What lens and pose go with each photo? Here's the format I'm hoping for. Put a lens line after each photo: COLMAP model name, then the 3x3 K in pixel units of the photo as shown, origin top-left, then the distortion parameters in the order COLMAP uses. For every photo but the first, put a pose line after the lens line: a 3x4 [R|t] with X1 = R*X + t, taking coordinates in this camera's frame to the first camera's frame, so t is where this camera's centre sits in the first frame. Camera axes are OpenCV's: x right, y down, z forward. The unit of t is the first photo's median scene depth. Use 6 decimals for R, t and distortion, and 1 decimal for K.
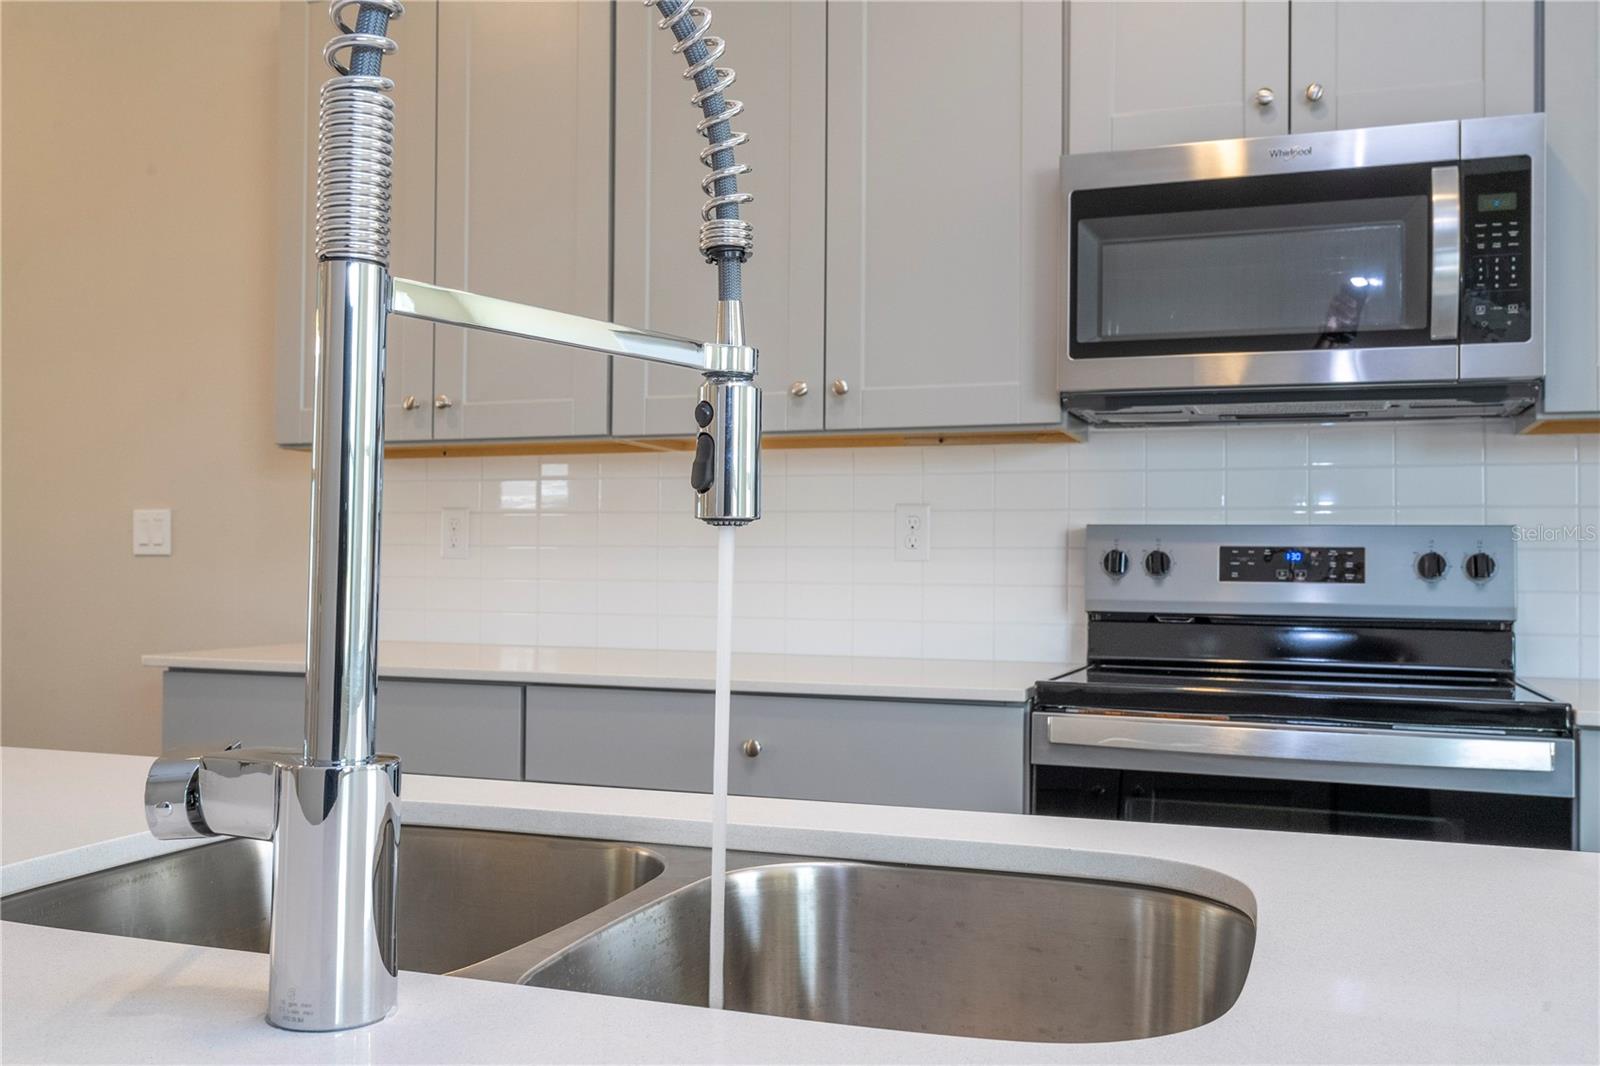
lens RADIAL K [[1392.4, 0, 800.0], [0, 1392.4, 533.0], [0, 0, 1]] dist [-0.001626, 0.001698]
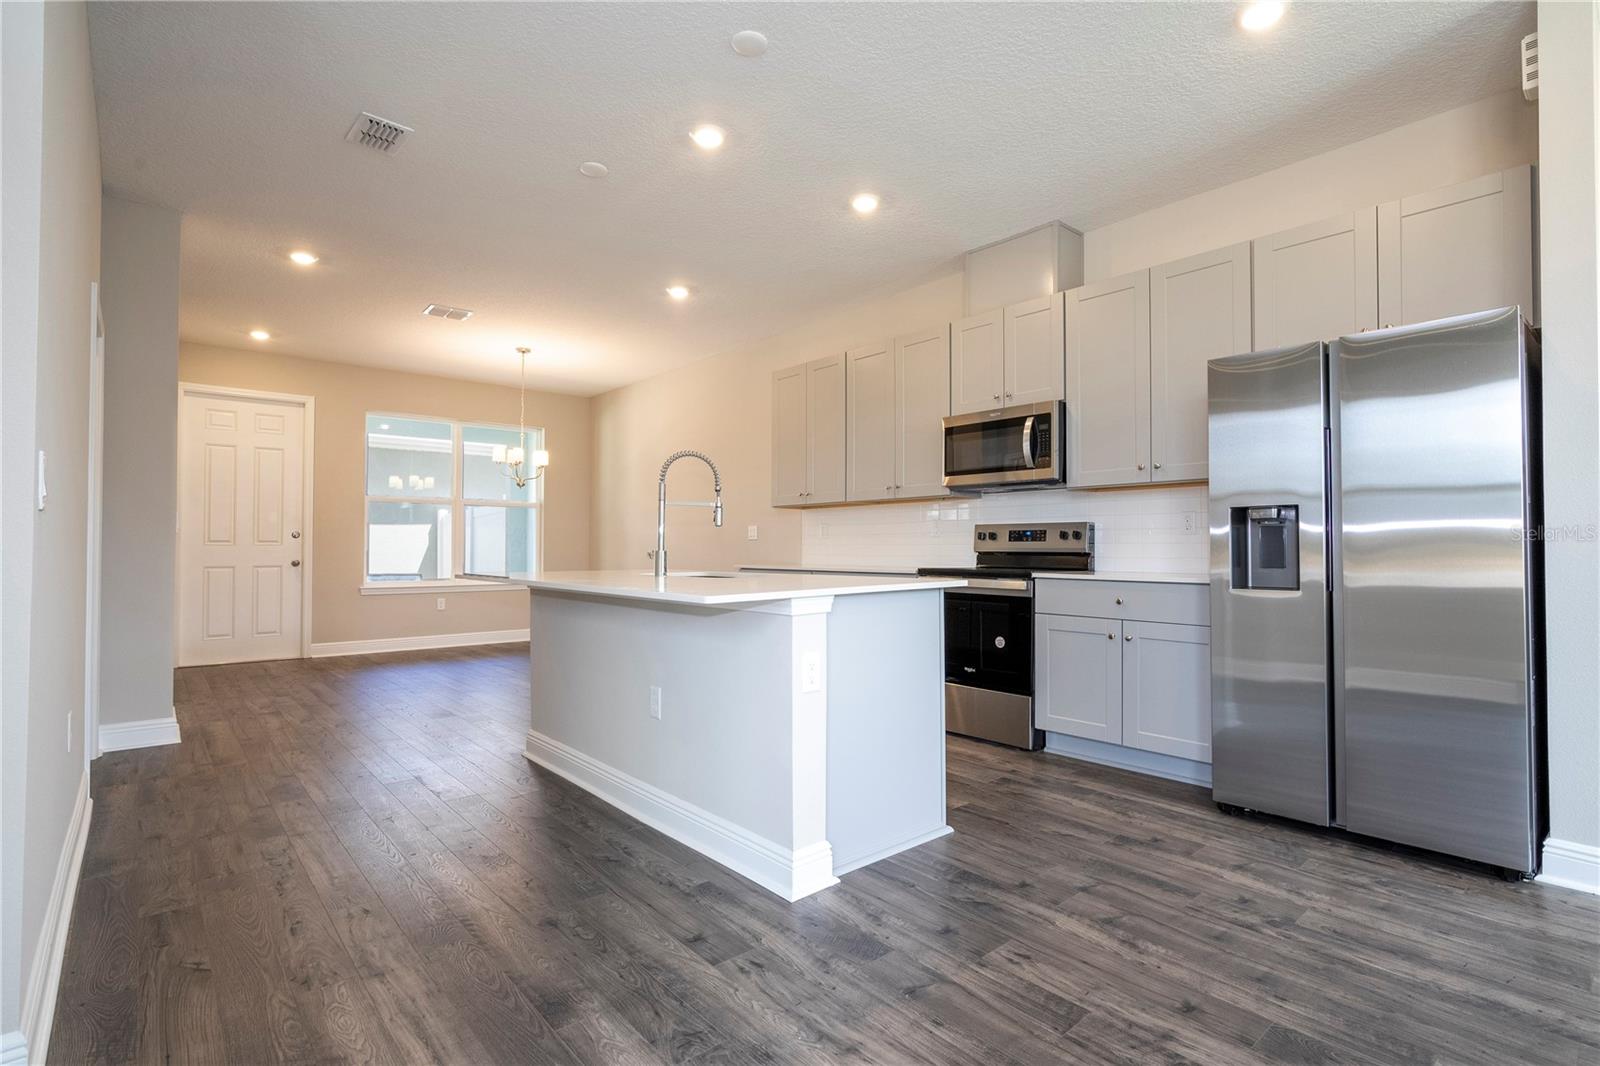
lens RADIAL K [[759.0, 0, 805.4], [0, 759.0, 536.4], [0, 0, 1]] dist [-0.000108, 0.000551]
pose [[0.873006, -0.014611, -0.487491, 0.779951], [0.014615, 0.999886, -0.003797, 0.024093], [0.487490, -0.003810, 0.873120, -0.783334]]
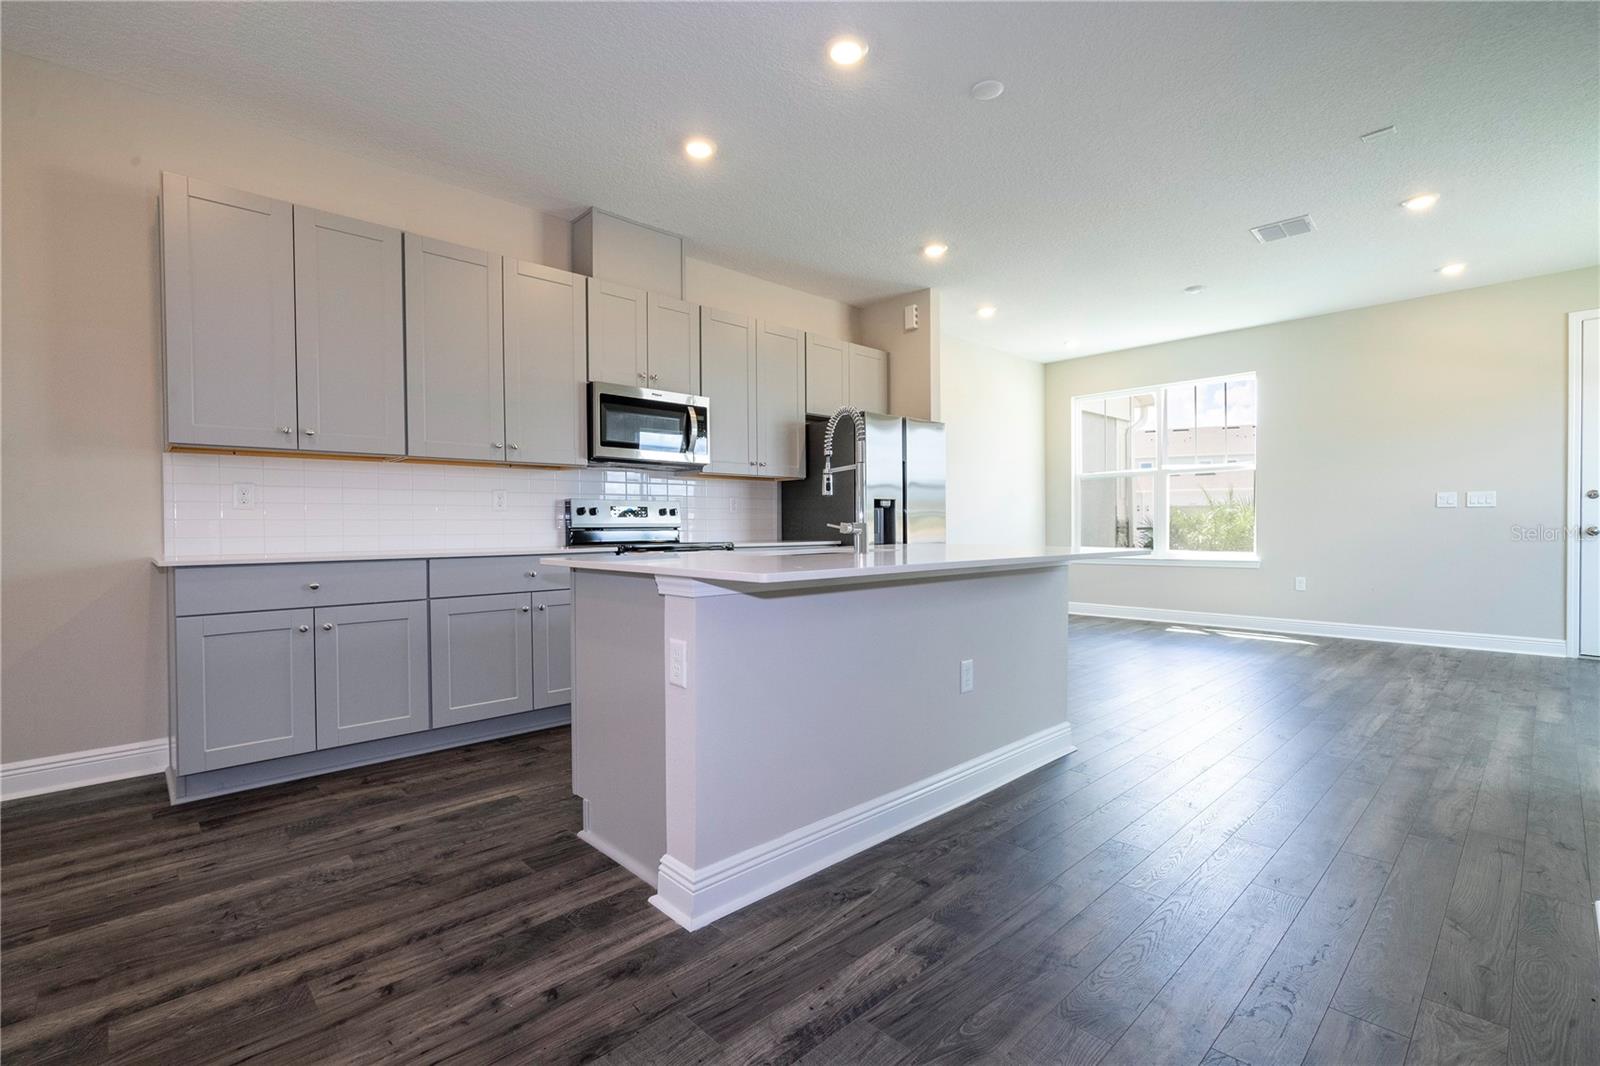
lens RADIAL K [[727.2, 0, 811.0], [0, 727.2, 524.6], [0, 0, 1]] dist [0.000869, 0.000831]
pose [[0.438891, -0.010128, 0.898483, -1.052664], [-0.003839, 0.999906, 0.013146, 0.030096], [-0.898532, -0.009219, 0.438810, -0.158159]]
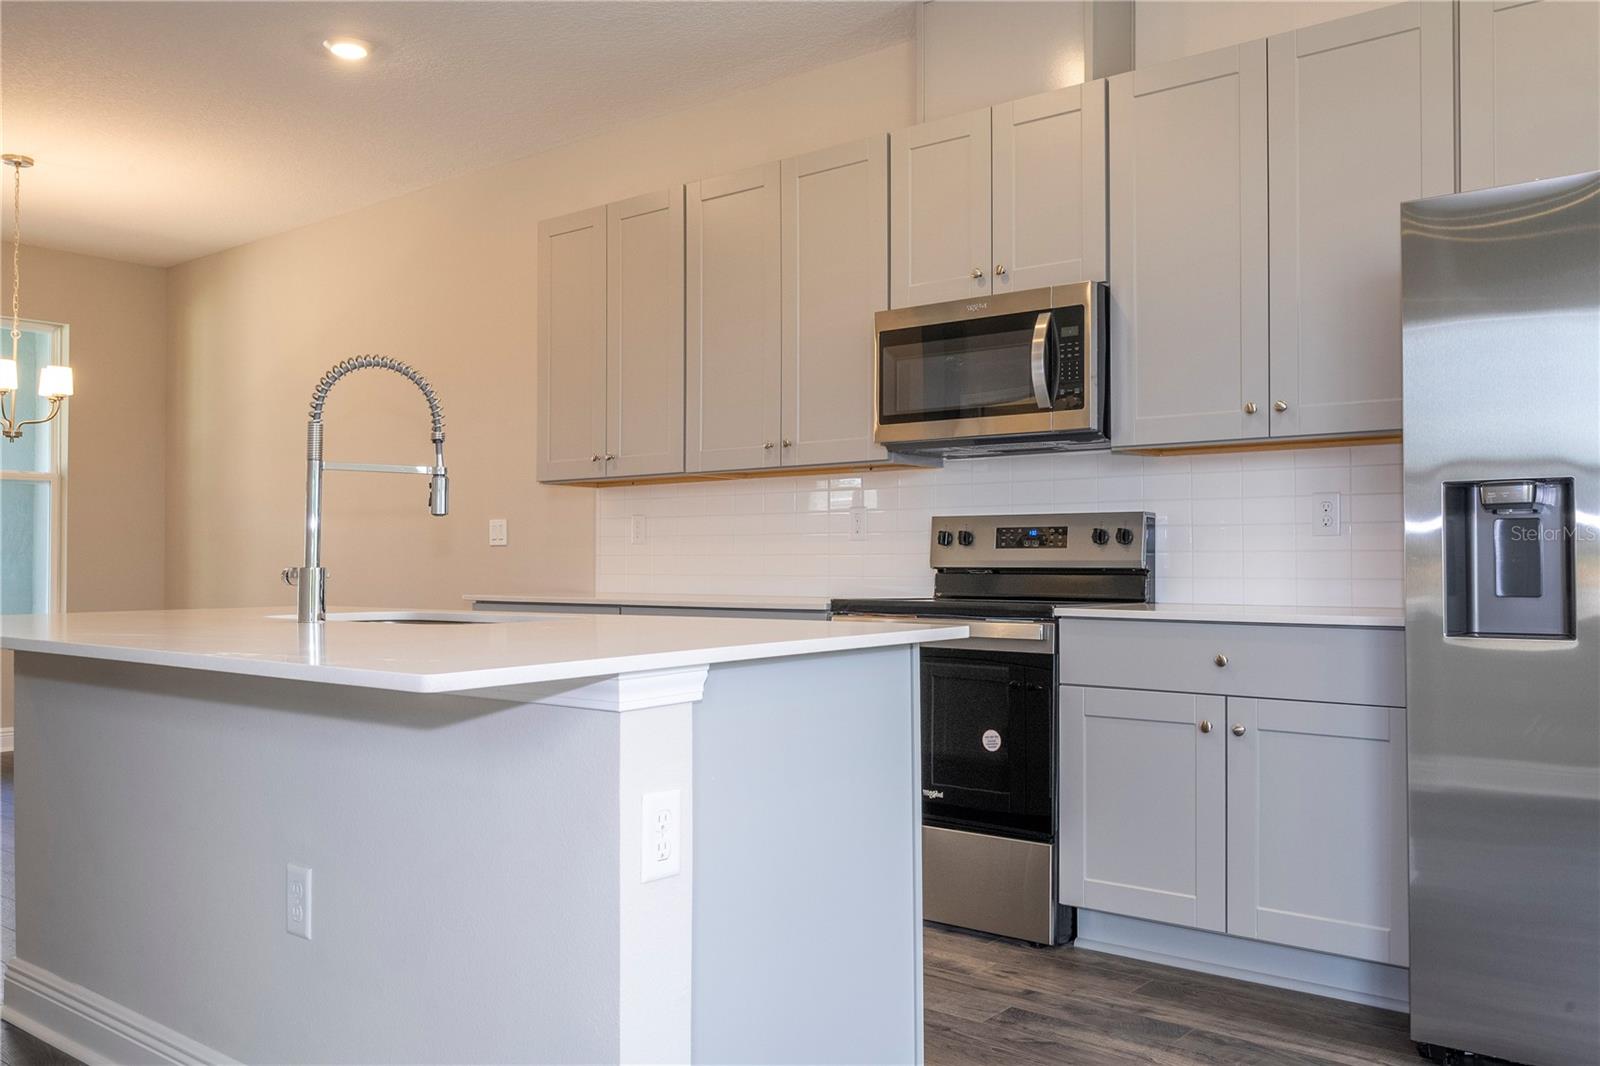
lens RADIAL K [[1322.2, 0, 801.9], [0, 1322.2, 539.1], [0, 0, 1]] dist [0.006456, 0.004064]
pose [[0.941808, -0.014591, -0.335834, 0.651650], [0.014391, 0.999892, -0.003084, 0.026308], [0.335842, -0.001928, 0.941916, -0.631160]]
